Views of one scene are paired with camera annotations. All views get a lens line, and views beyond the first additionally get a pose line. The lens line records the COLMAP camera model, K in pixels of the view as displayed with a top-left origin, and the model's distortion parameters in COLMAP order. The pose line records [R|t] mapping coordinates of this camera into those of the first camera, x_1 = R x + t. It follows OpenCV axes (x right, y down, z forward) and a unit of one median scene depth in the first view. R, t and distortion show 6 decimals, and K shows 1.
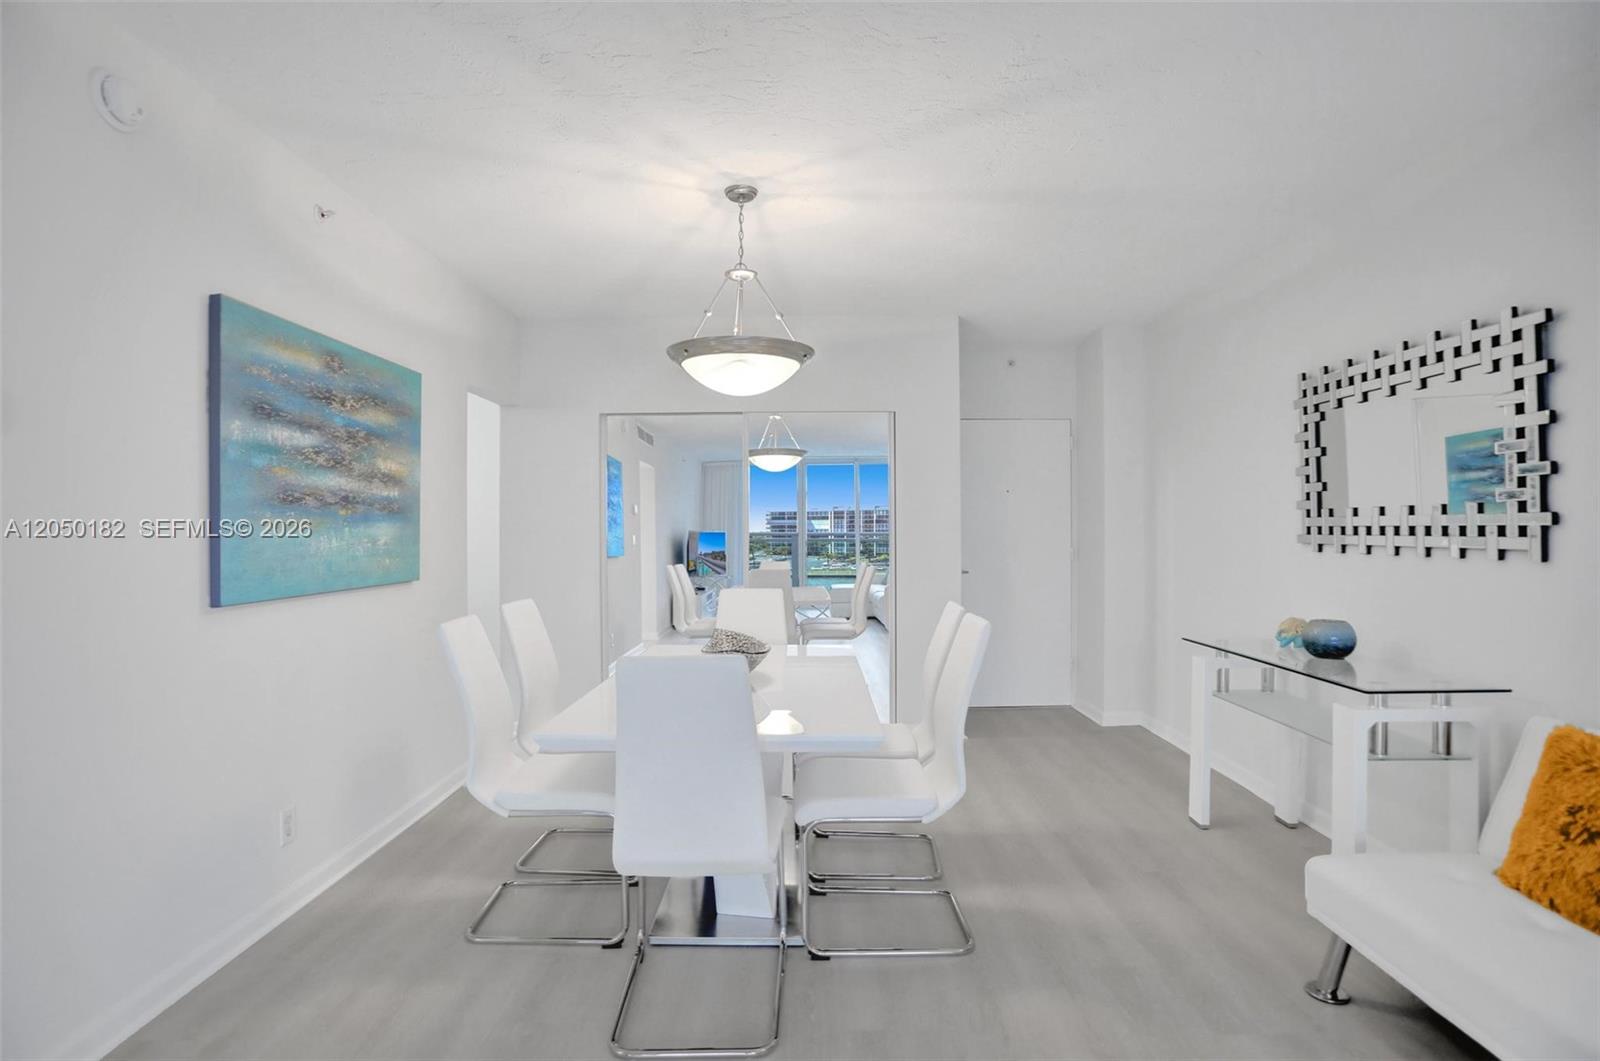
lens RADIAL K [[782.7, 0, 809.8], [0, 782.7, 528.4], [0, 0, 1]] dist [-0.042586, 0.015150]
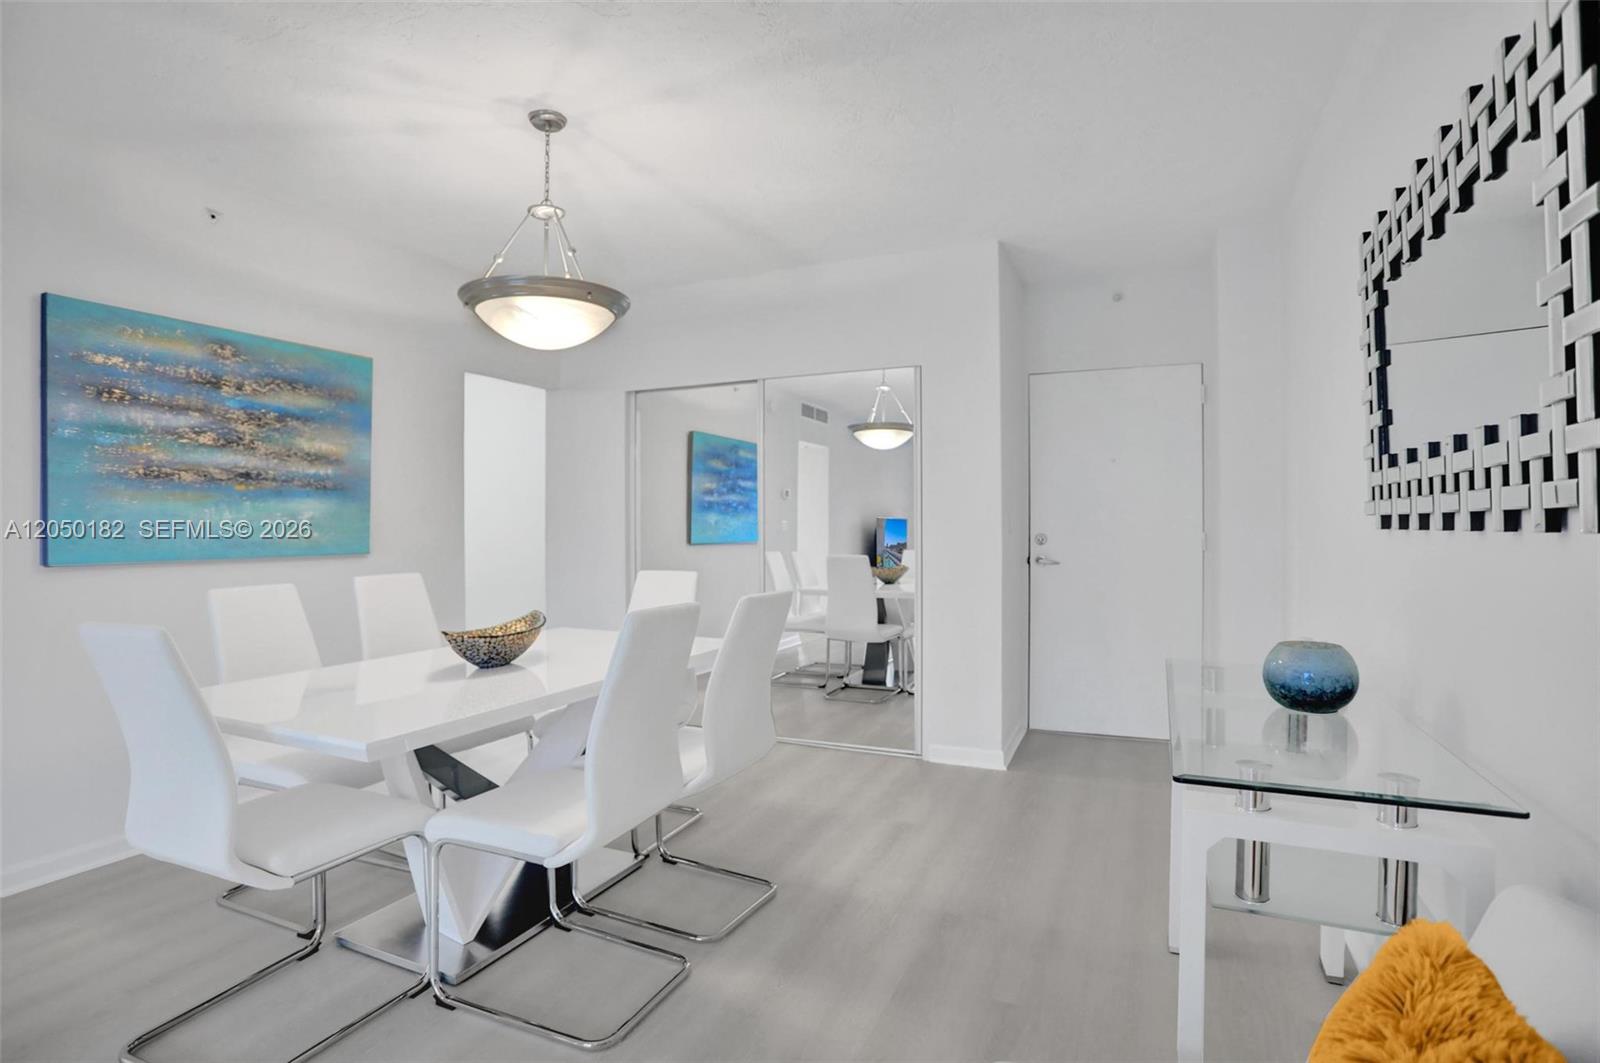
lens RADIAL K [[780.5, 0, 827.5], [0, 780.5, 491.8], [0, 0, 1]] dist [-0.060331, 0.015140]
pose [[0.921942, -0.017605, -0.386928, 0.572333], [0.002861, 0.999249, -0.038648, 0.028713], [0.387318, 0.034524, 0.921300, 0.341503]]
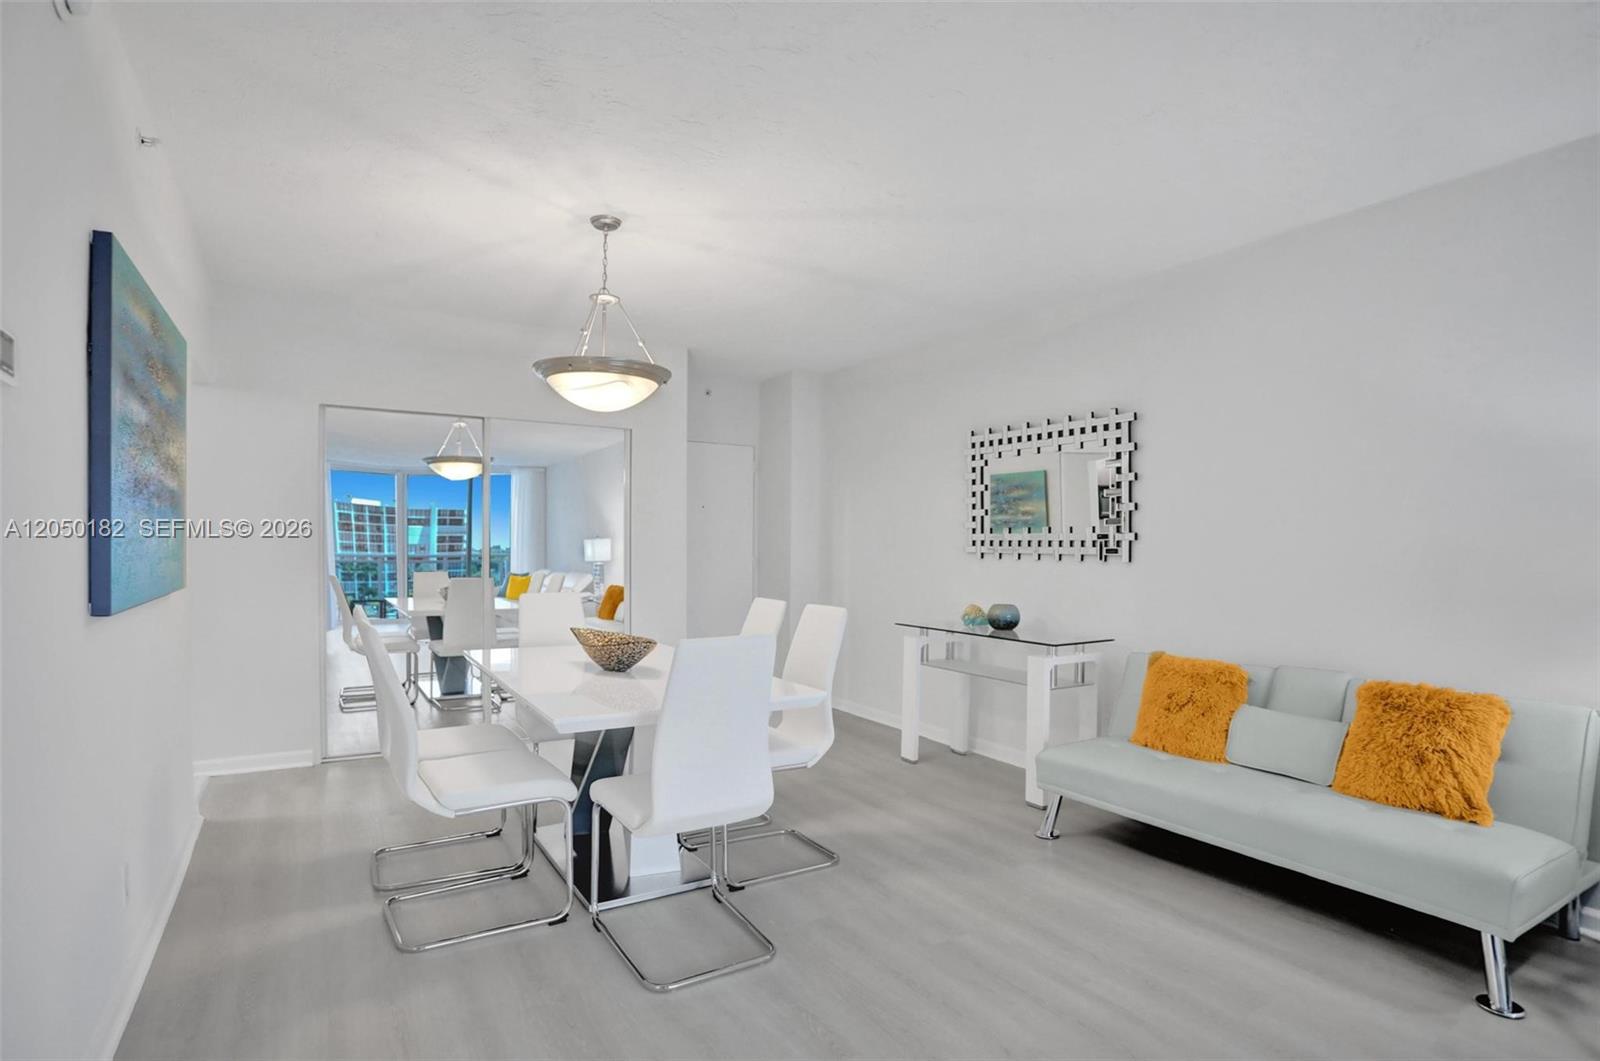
lens RADIAL K [[794.1, 0, 812.1], [0, 794.1, 554.9], [0, 0, 1]] dist [-0.050033, 0.018040]
pose [[0.846885, 0.002893, 0.531768, -0.444140], [-0.011618, 0.999847, 0.013062, 0.010267], [-0.531649, -0.017240, 0.846790, -0.082006]]
